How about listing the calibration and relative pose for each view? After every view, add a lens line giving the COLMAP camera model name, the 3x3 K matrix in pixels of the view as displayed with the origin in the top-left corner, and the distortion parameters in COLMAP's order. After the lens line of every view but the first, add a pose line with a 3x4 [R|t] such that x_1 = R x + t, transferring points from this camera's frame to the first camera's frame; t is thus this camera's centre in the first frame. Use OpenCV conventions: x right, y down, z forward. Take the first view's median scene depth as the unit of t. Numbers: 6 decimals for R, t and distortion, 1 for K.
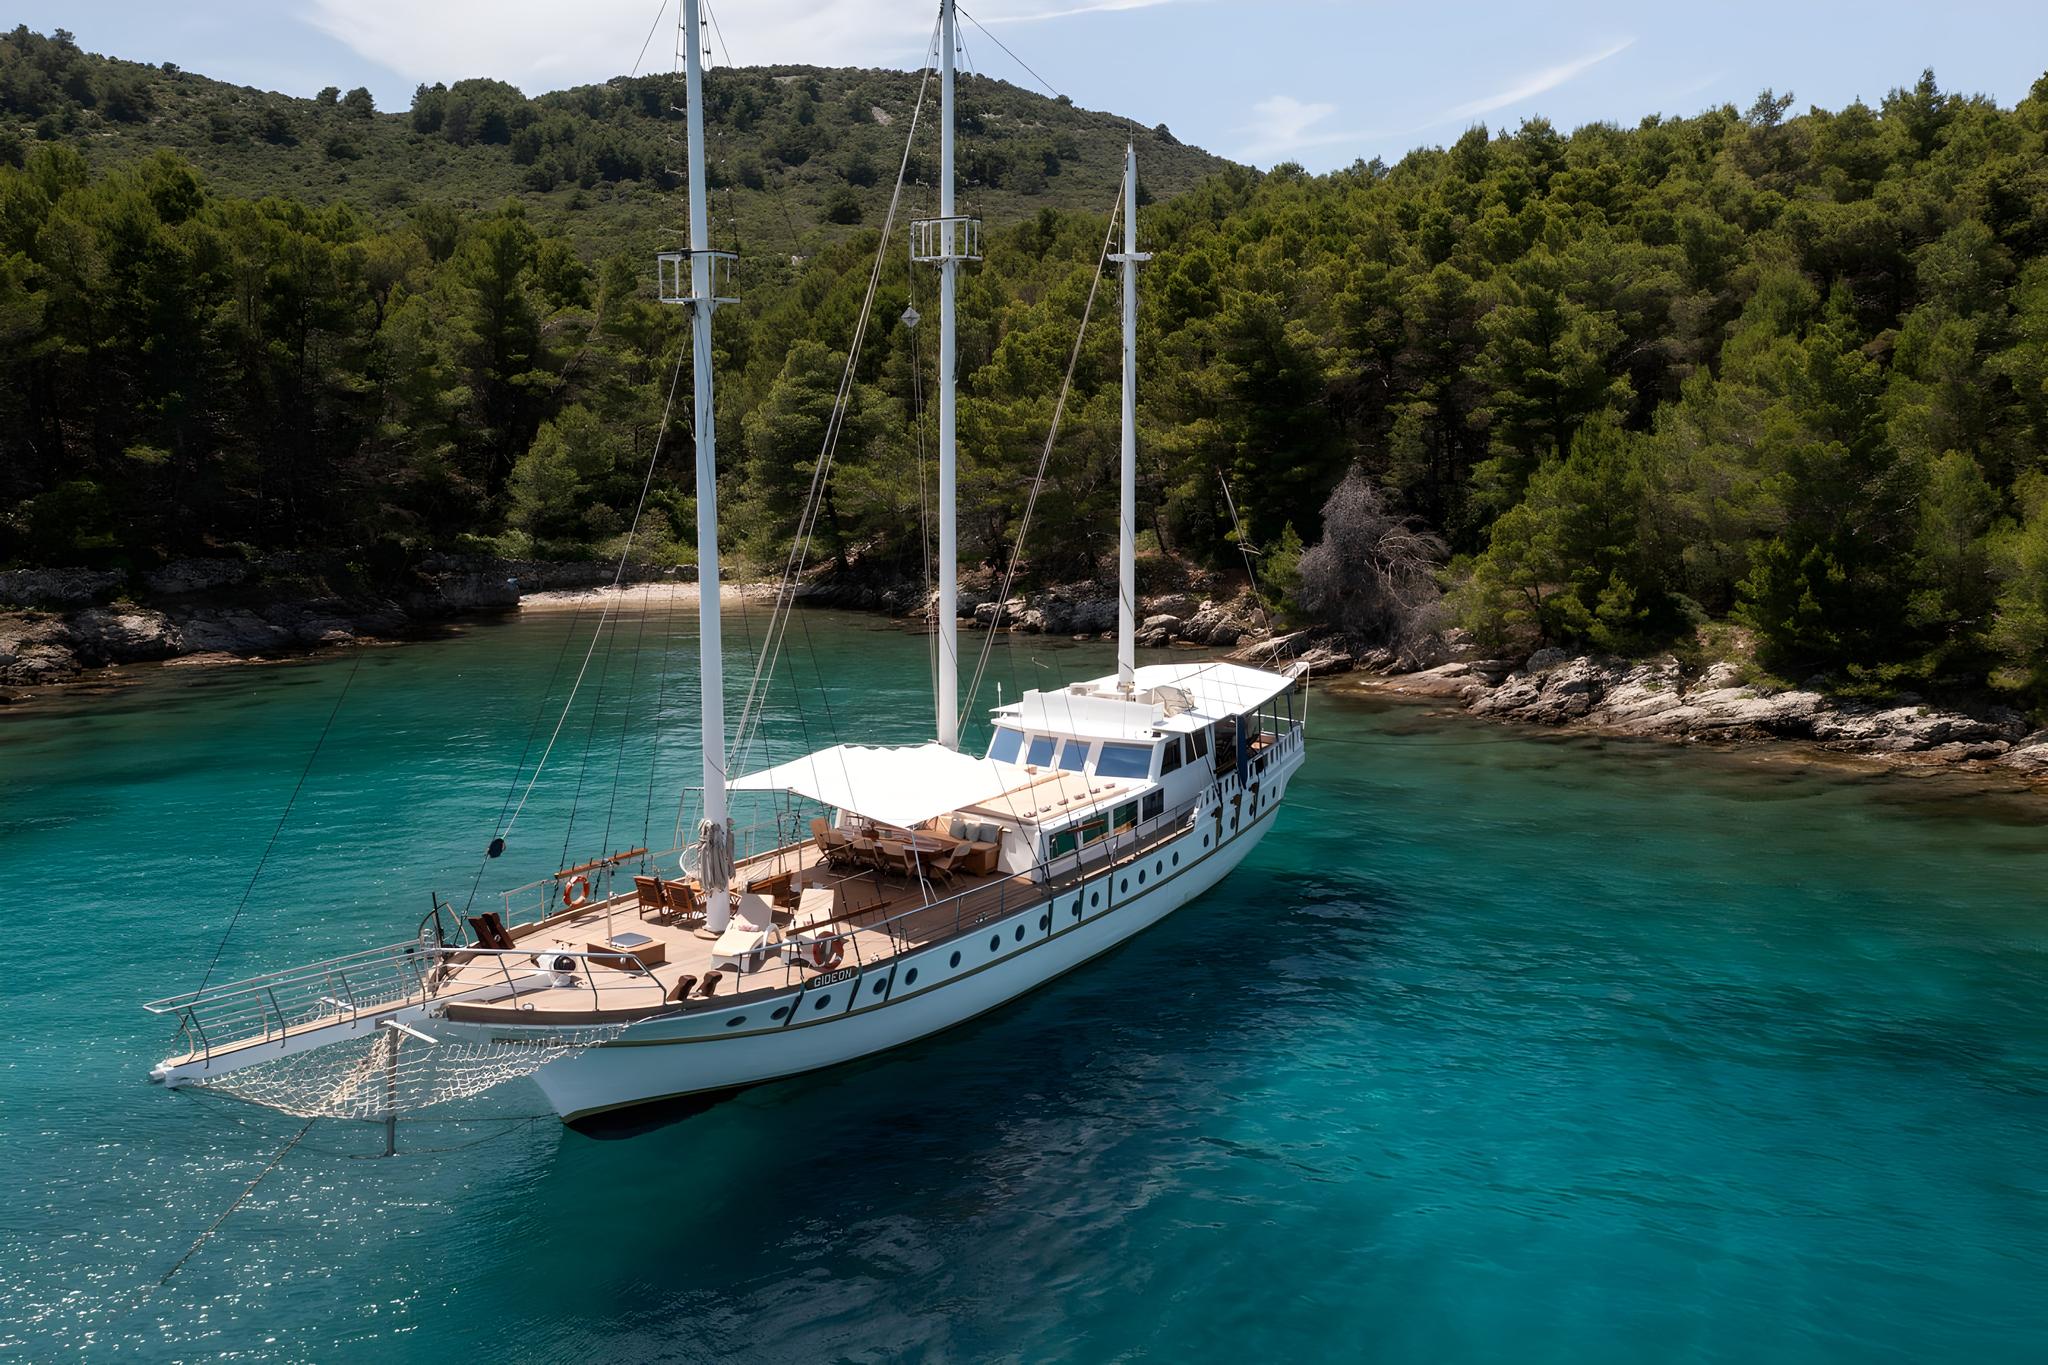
lens RADIAL K [[1561.8, 0, 1067.8], [0, 1561.8, 682.3], [0, 0, 1]] dist [-0.006673, -0.060597]
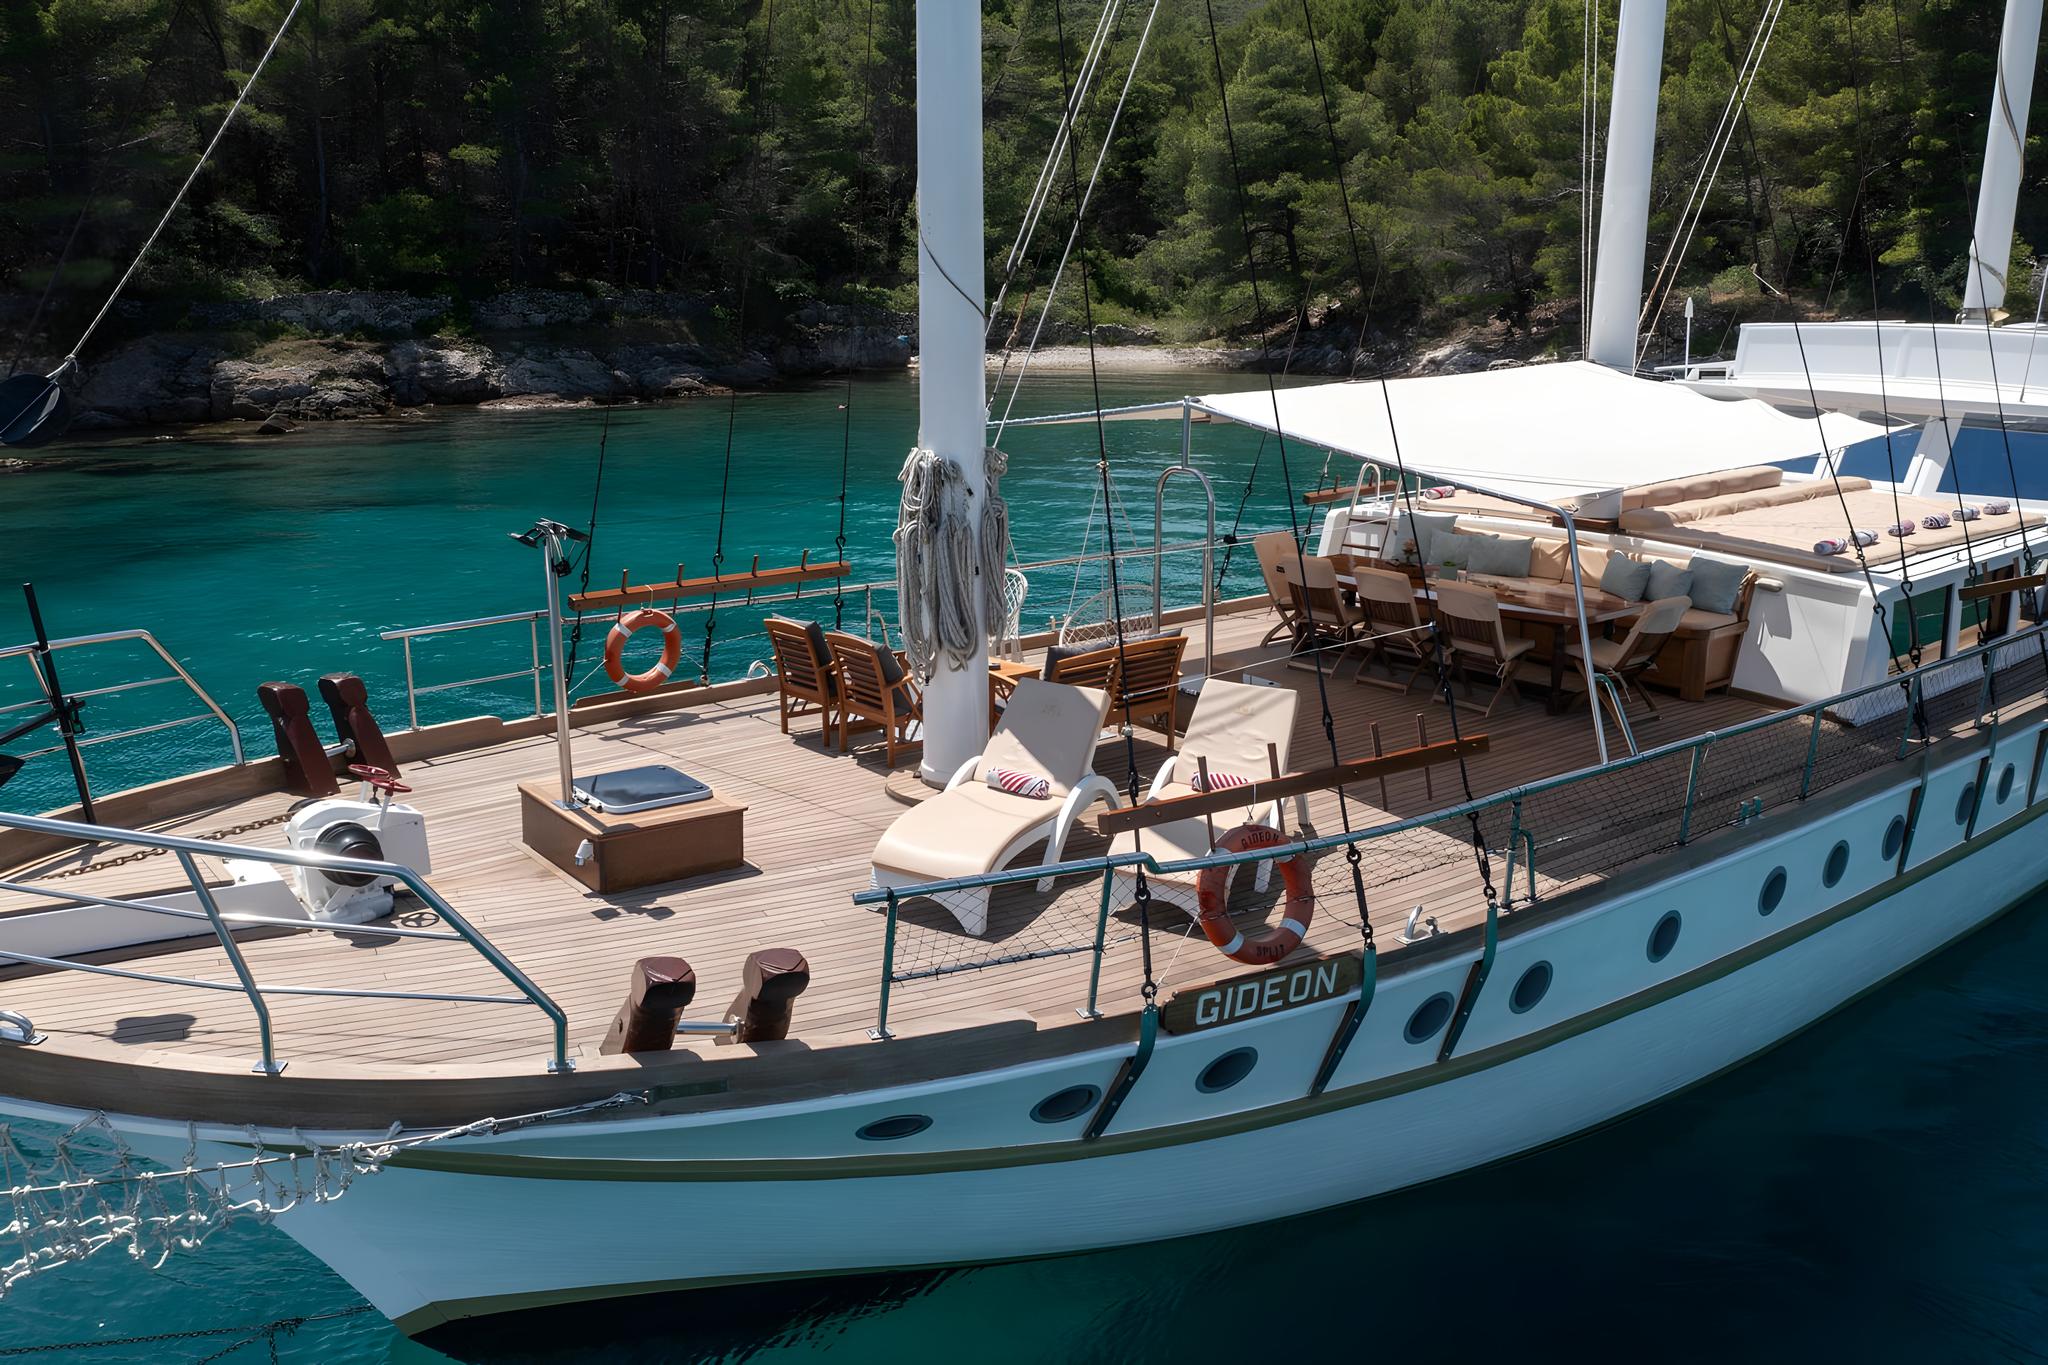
lens RADIAL K [[1610.9, 0, 1024.0], [0, 1610.9, 682.5], [0, 0, 1]] dist [-0.028373, 0.007679]
pose [[0.952905, 0.067970, -0.295554, -0.041058], [-0.039947, 0.994200, 0.099849, 0.040154], [0.300627, -0.083341, 0.950094, 0.265126]]
